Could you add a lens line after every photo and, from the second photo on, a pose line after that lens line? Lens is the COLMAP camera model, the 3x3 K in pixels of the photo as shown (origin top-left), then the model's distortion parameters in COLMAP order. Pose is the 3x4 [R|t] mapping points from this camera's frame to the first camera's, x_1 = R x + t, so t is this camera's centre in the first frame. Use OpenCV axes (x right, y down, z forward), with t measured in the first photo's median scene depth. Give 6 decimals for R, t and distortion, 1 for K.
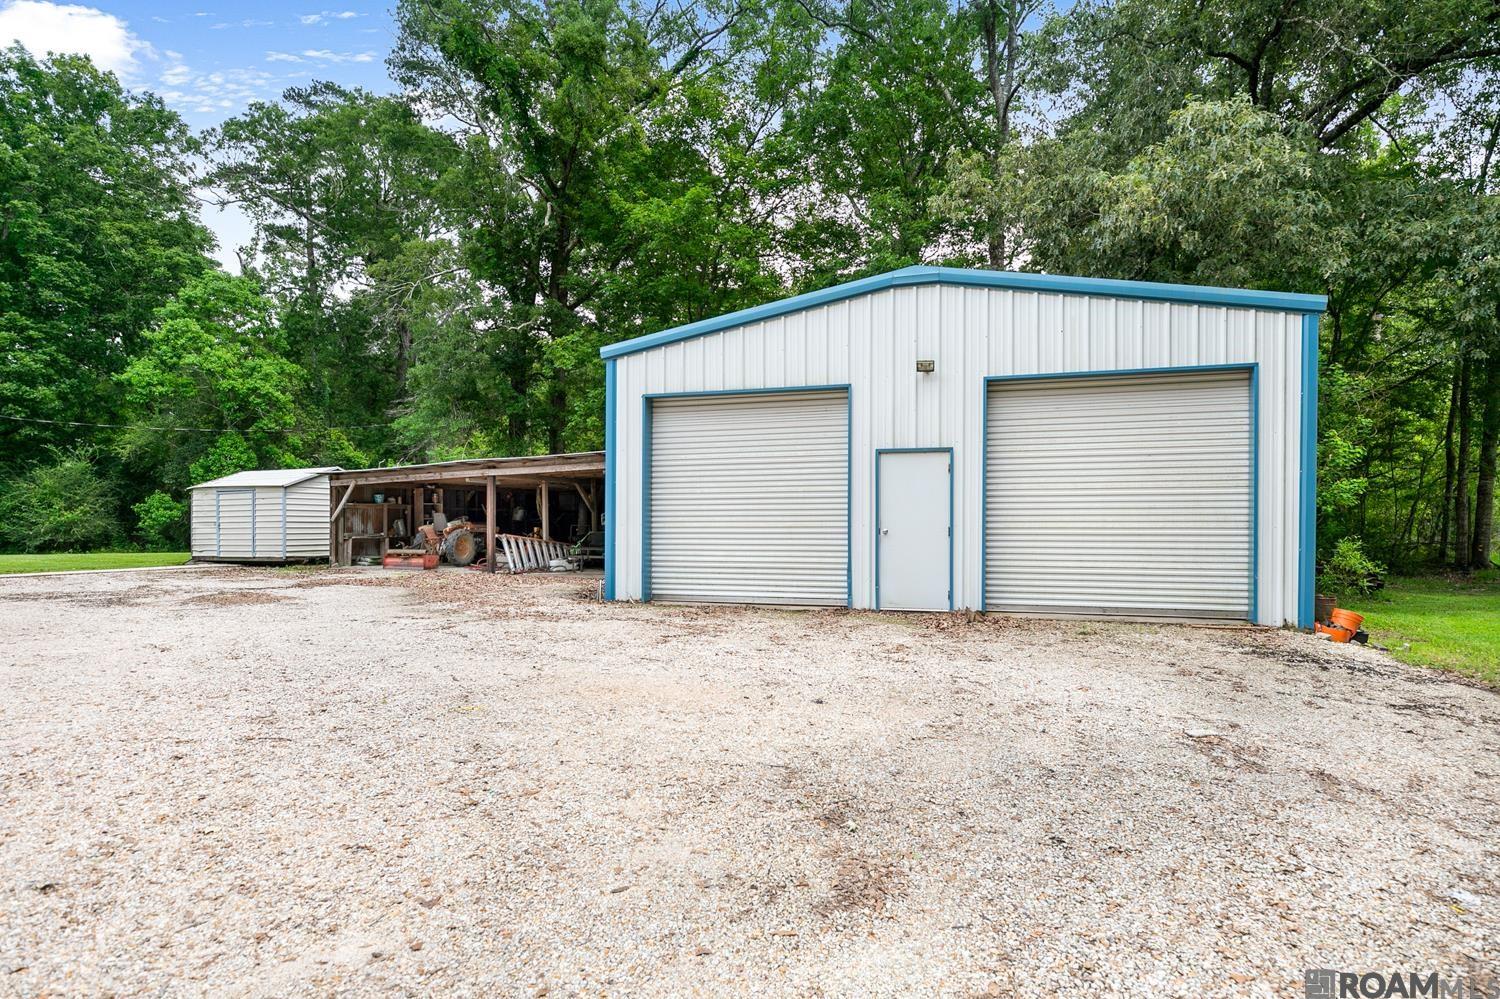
lens RADIAL K [[809.9, 0, 744.6], [0, 809.9, 512.5], [0, 0, 1]] dist [-0.003546, 0.000330]
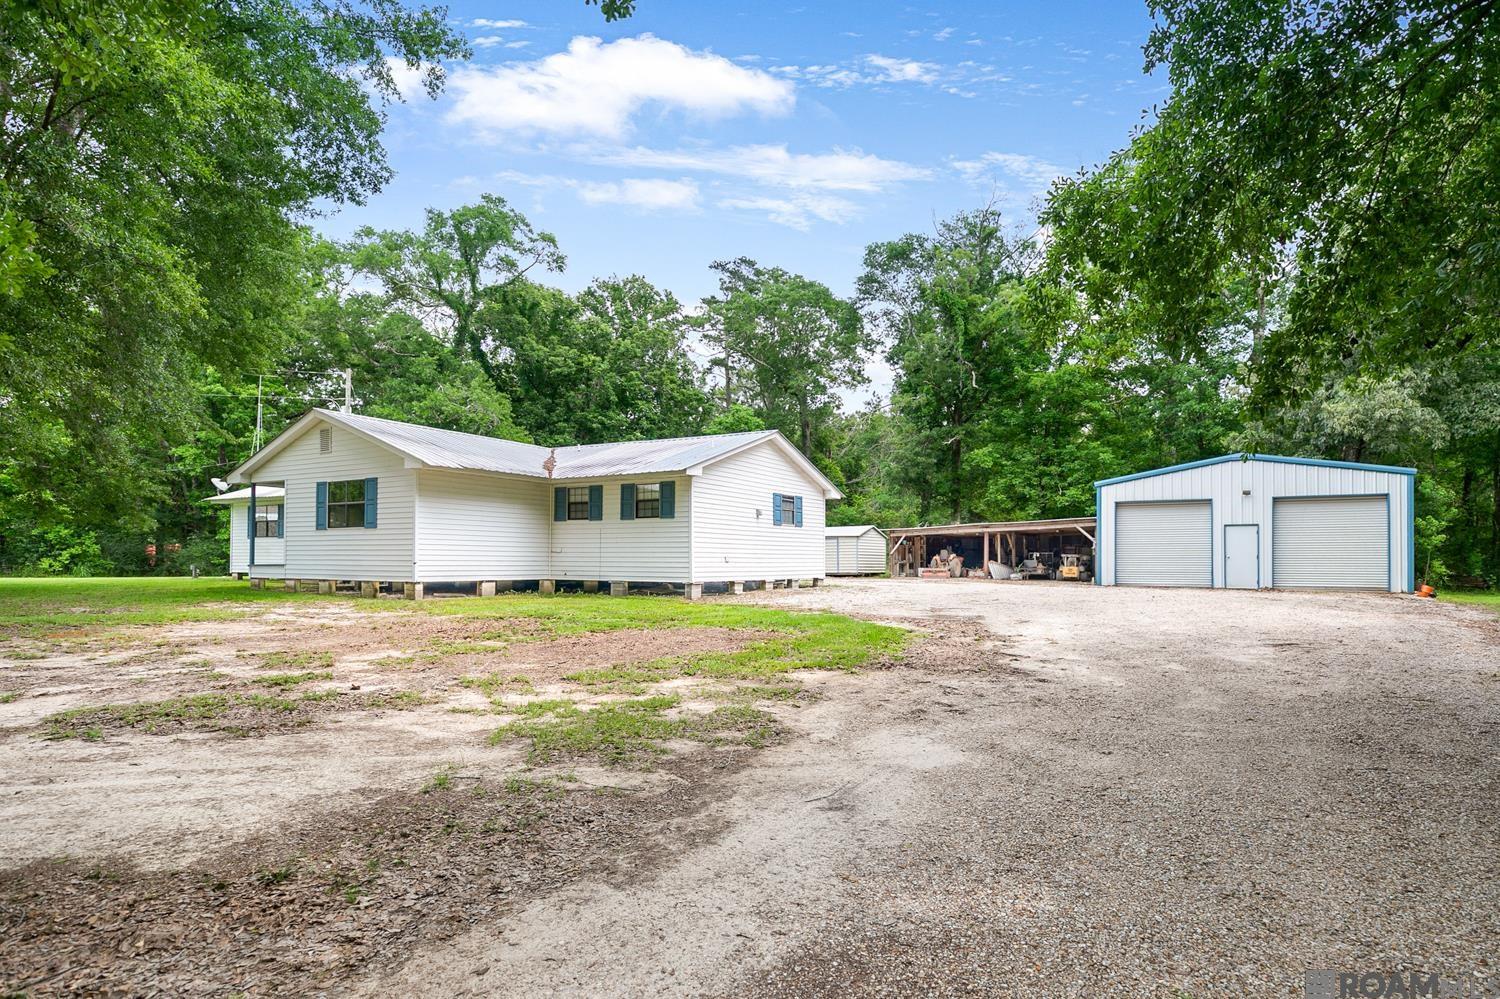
lens RADIAL K [[845.2, 0, 736.8], [0, 845.2, 541.8], [0, 0, 1]] dist [-0.004656, 0.002192]
pose [[0.976547, -0.002627, -0.215289, -0.746897], [0.000330, 0.999943, -0.010702, 0.003297], [0.215304, 0.010380, 0.976492, -1.875075]]
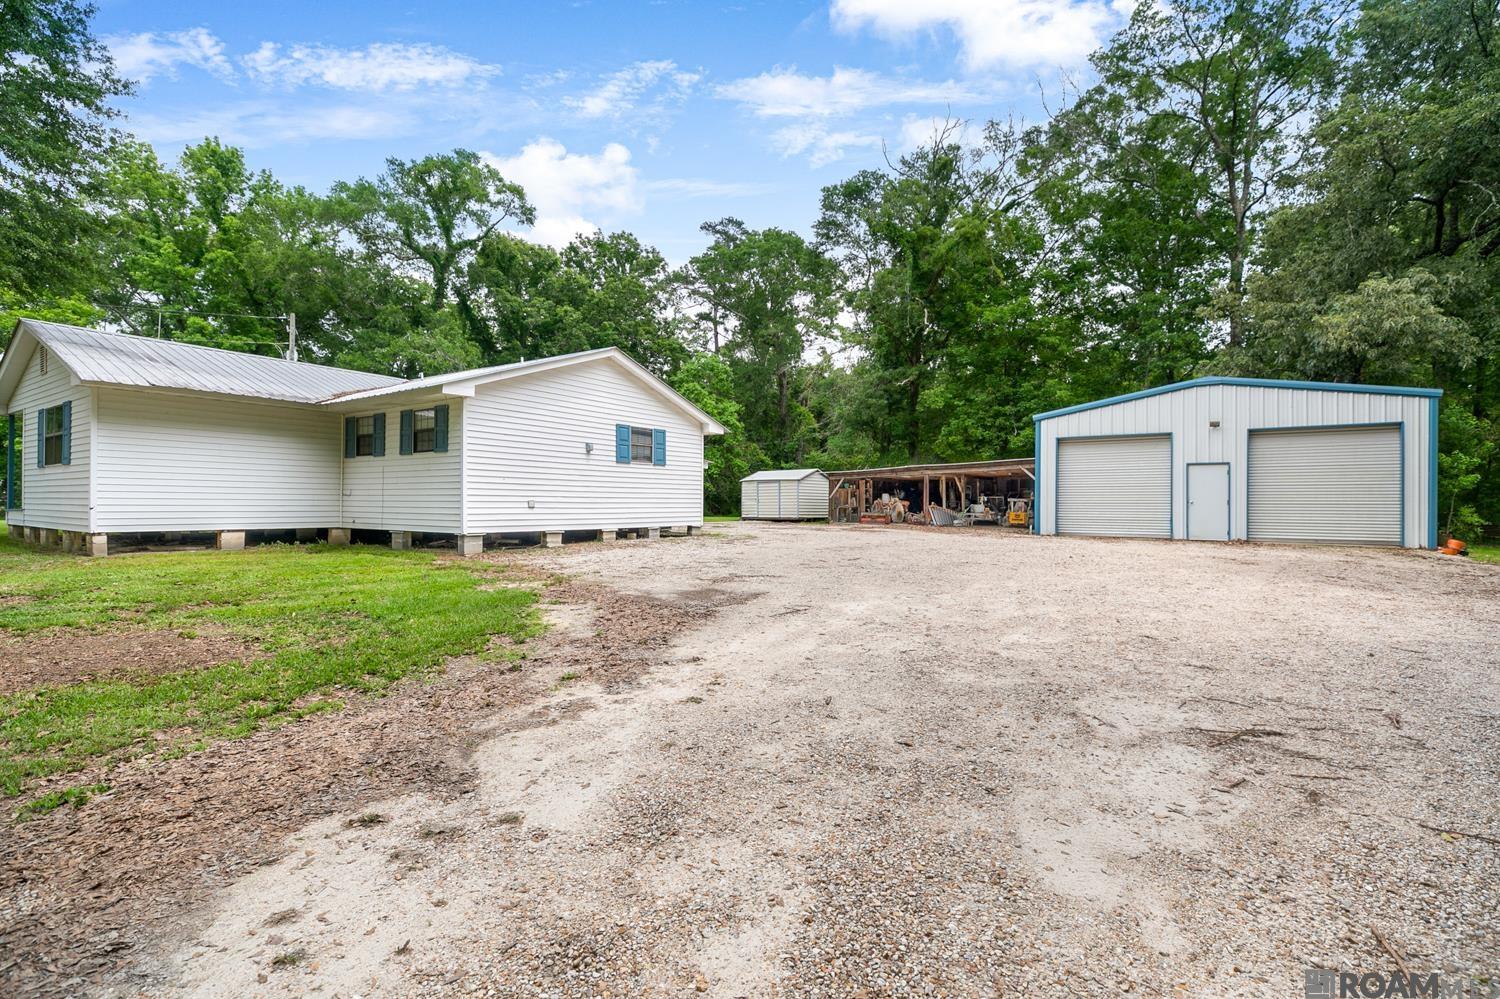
lens RADIAL K [[691.7, 0, 749.8], [0, 691.7, 493.0], [0, 0, 1]] dist [0.008719, -0.000940]
pose [[0.960382, 0.000079, -0.278686, -0.420357], [-0.001034, 0.999994, -0.003281, 0.005960], [0.278684, 0.003439, 0.960377, -1.036260]]
